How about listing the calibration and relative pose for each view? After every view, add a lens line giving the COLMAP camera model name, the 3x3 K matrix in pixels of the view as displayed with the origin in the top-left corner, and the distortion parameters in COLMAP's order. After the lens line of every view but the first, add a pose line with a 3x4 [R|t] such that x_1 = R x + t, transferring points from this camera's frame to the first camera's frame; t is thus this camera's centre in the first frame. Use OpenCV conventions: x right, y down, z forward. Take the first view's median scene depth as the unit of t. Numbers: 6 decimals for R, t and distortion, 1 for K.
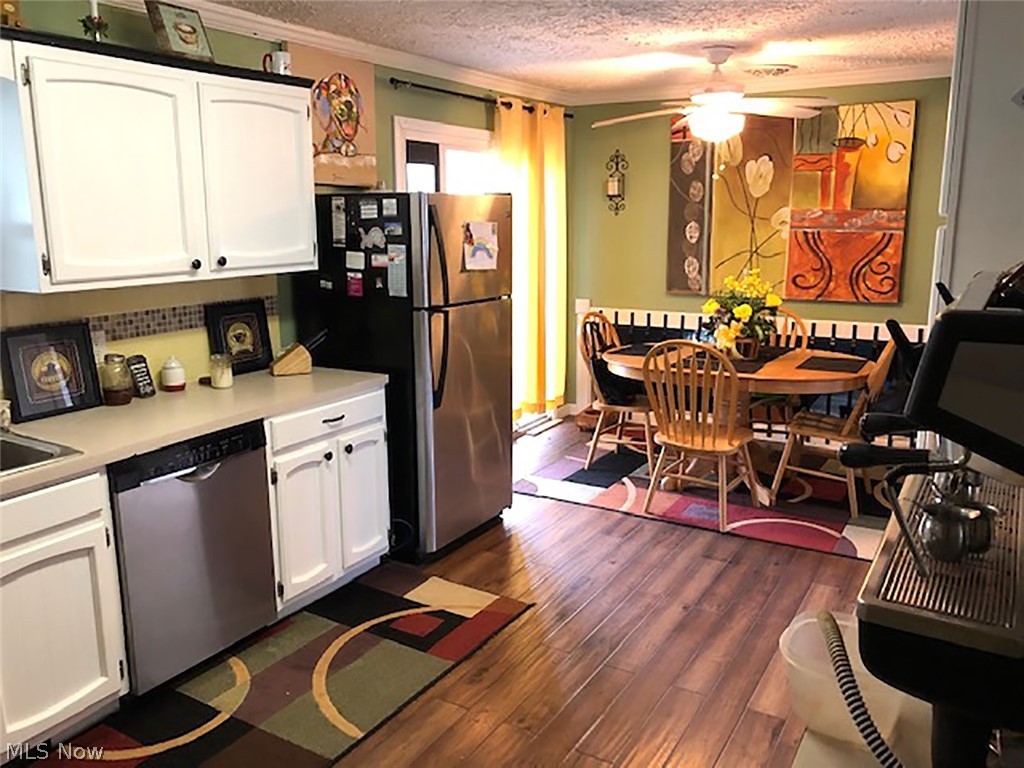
lens RADIAL K [[858.6, 0, 508.4], [0, 858.6, 385.2], [0, 0, 1]] dist [0.043865, -0.014642]
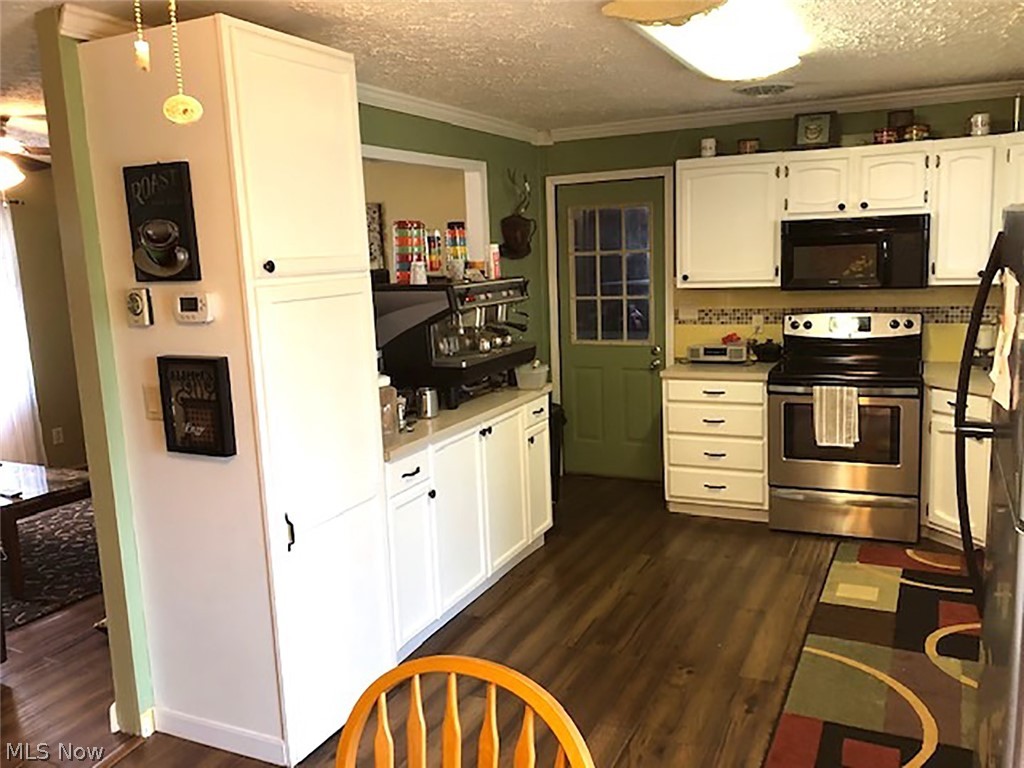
lens RADIAL K [[858.6, 0, 512.2], [0, 858.6, 382.3], [0, 0, 1]] dist [0.043865, -0.014642]
pose [[-0.996323, 0.051947, -0.068129, 0.220053], [0.024039, 0.932766, 0.359680, -0.291242], [0.082233, 0.356720, -0.930585, 1.333518]]
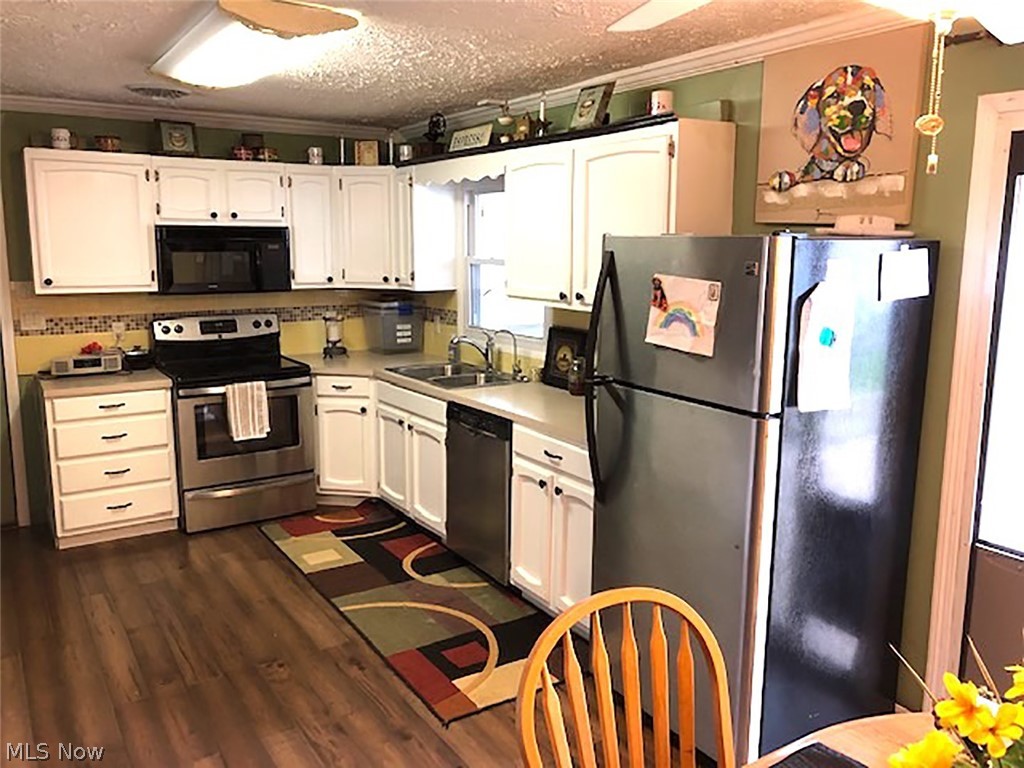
lens RADIAL K [[858.6, 0, 506.5], [0, 858.6, 383.8], [0, 0, 1]] dist [0.043865, -0.014642]
pose [[-0.467582, 0.148424, -0.871399, 0.596682], [-0.184252, 0.947784, 0.260302, -0.251673], [0.864533, 0.282270, -0.415819, 1.141965]]
